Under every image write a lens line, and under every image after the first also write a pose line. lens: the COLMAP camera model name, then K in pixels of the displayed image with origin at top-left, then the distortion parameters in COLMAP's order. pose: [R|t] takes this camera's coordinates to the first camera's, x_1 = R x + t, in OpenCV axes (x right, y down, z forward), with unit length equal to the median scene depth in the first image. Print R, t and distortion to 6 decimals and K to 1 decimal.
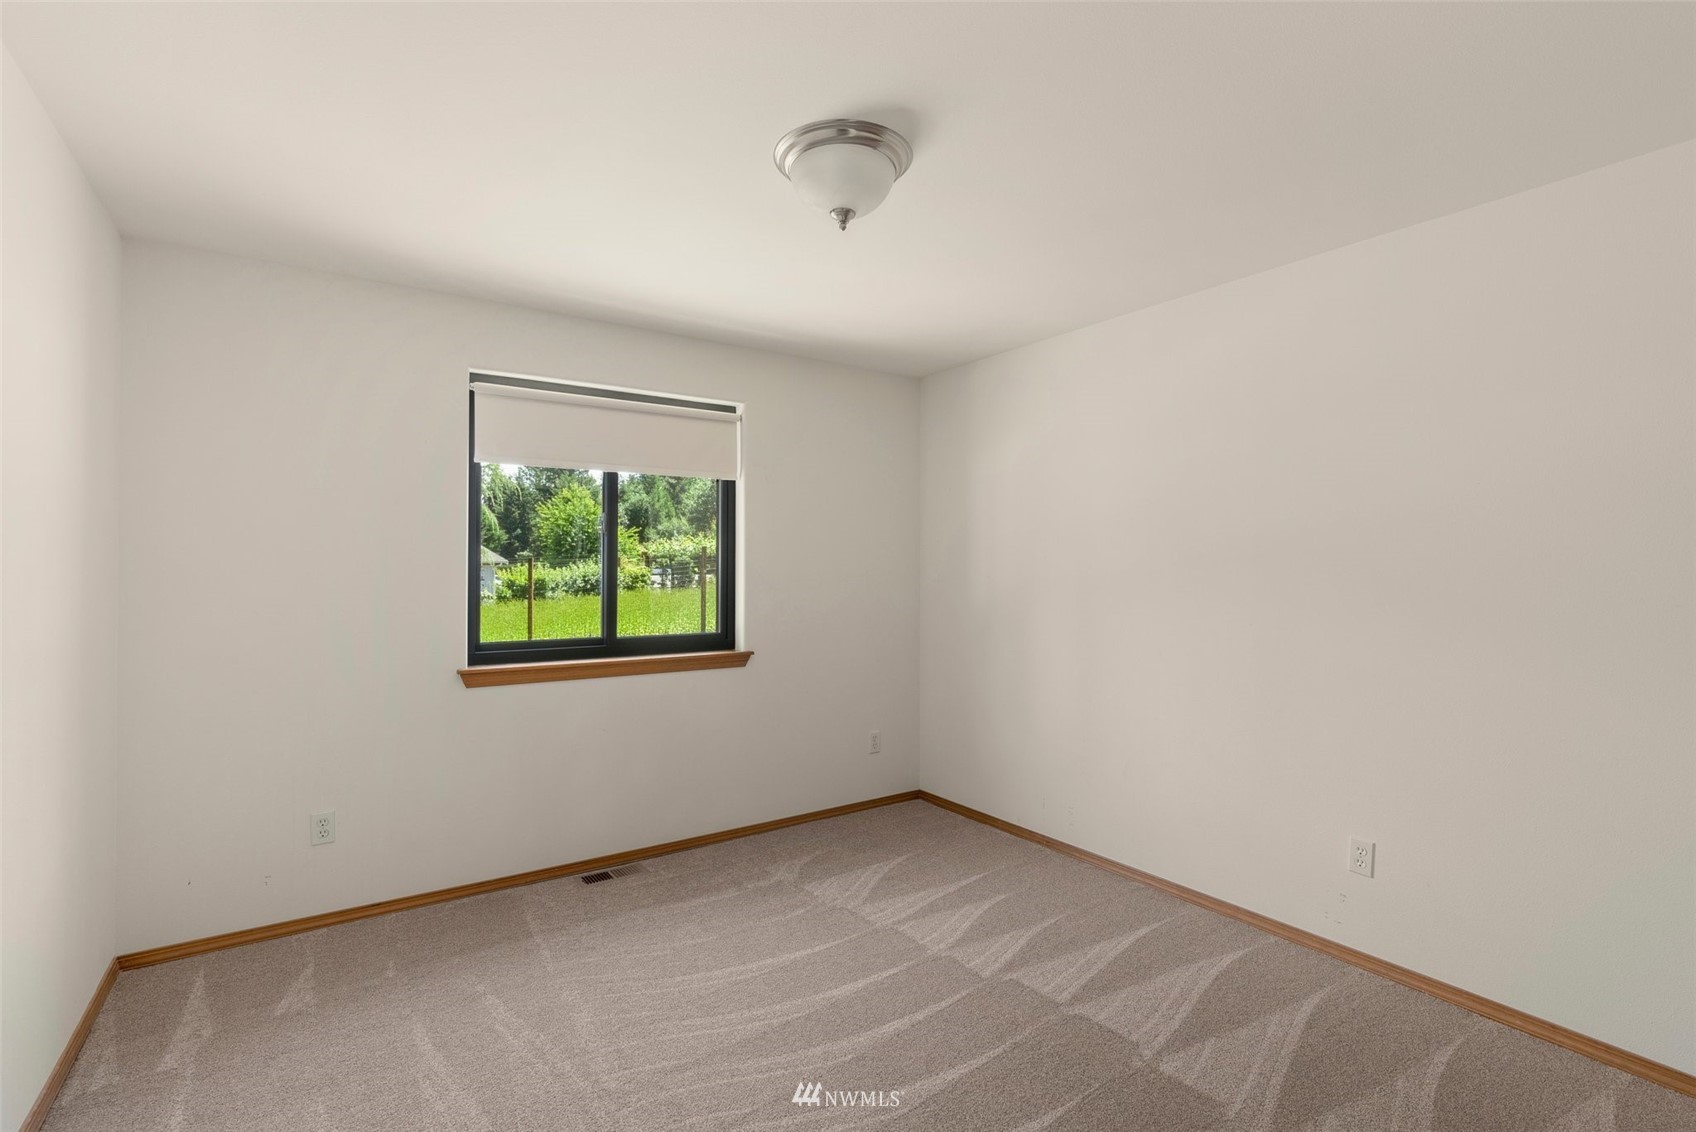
lens RADIAL K [[773.2, 0, 853.4], [0, 773.2, 564.2], [0, 0, 1]] dist [-0.005403, -0.000197]
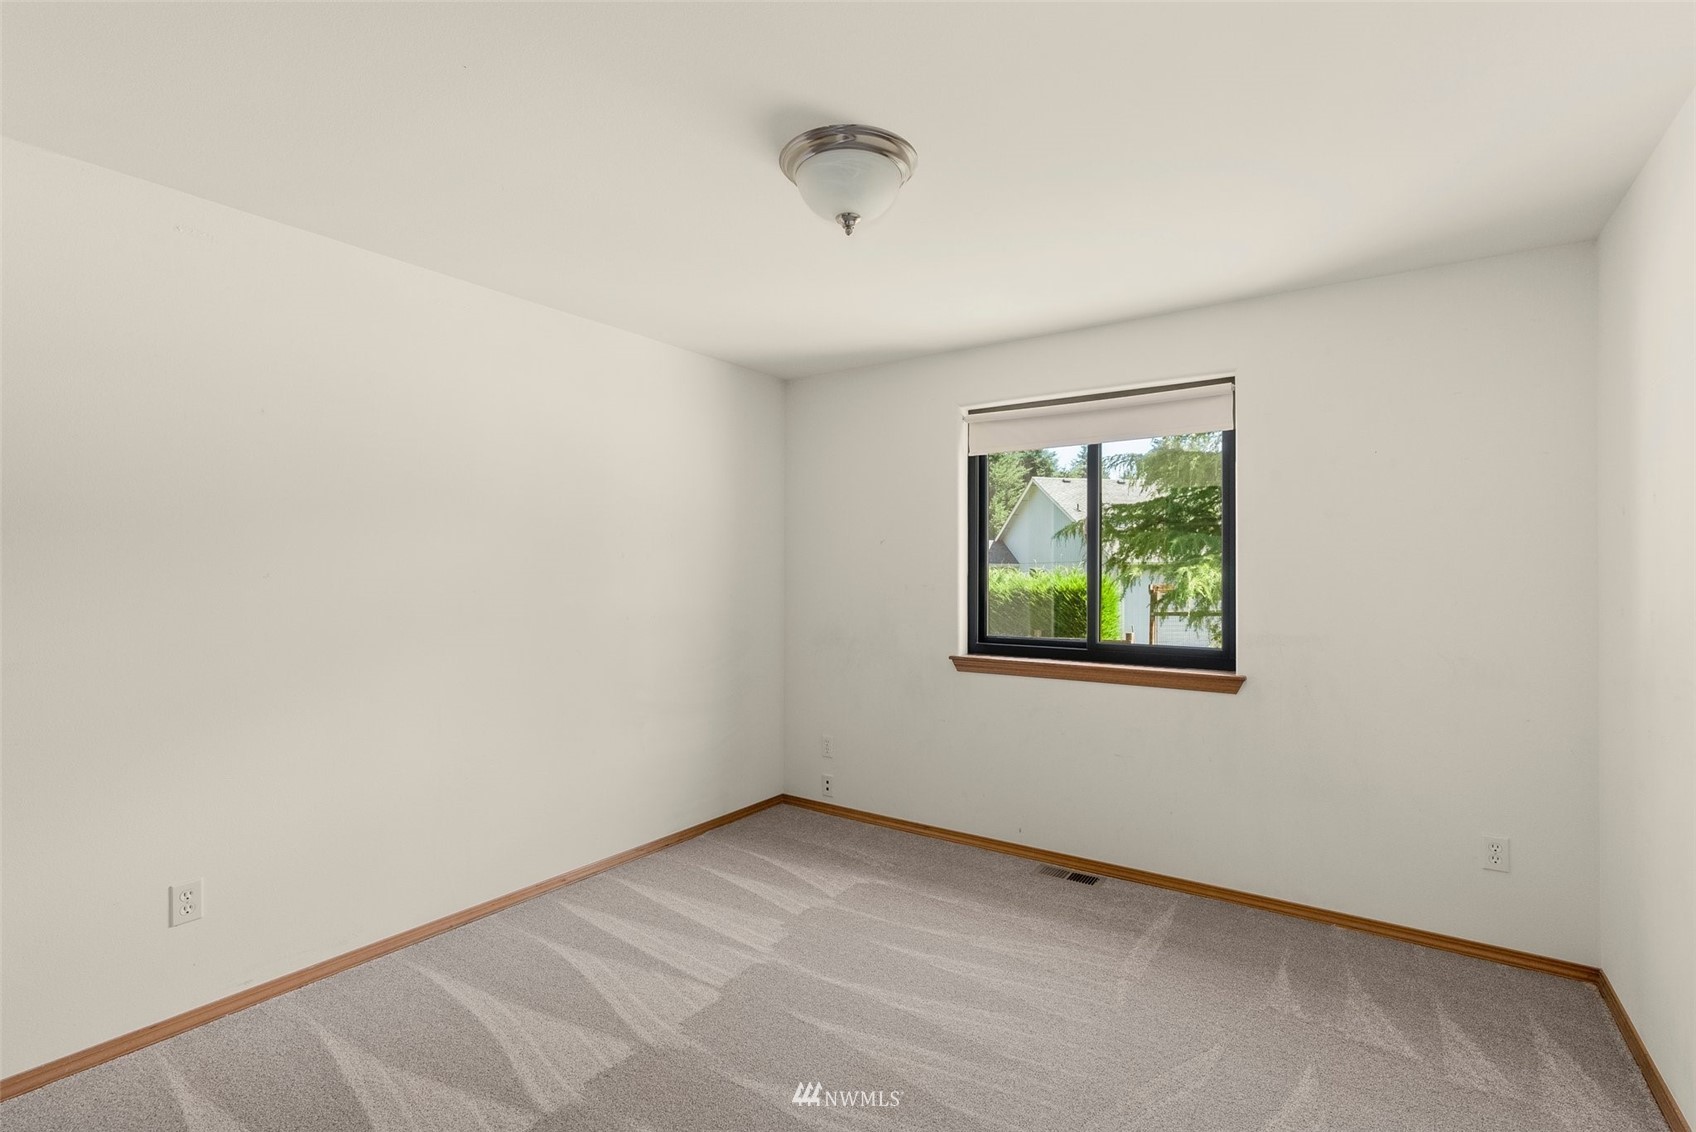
lens RADIAL K [[773.2, 0, 848.5], [0, 773.2, 566.7], [0, 0, 1]] dist [-0.005403, -0.000197]
pose [[0.340470, -0.009835, -0.940204, 0.499851], [0.004659, 0.999951, -0.008773, 0.004285], [0.940244, -0.001393, 0.340499, 0.353518]]
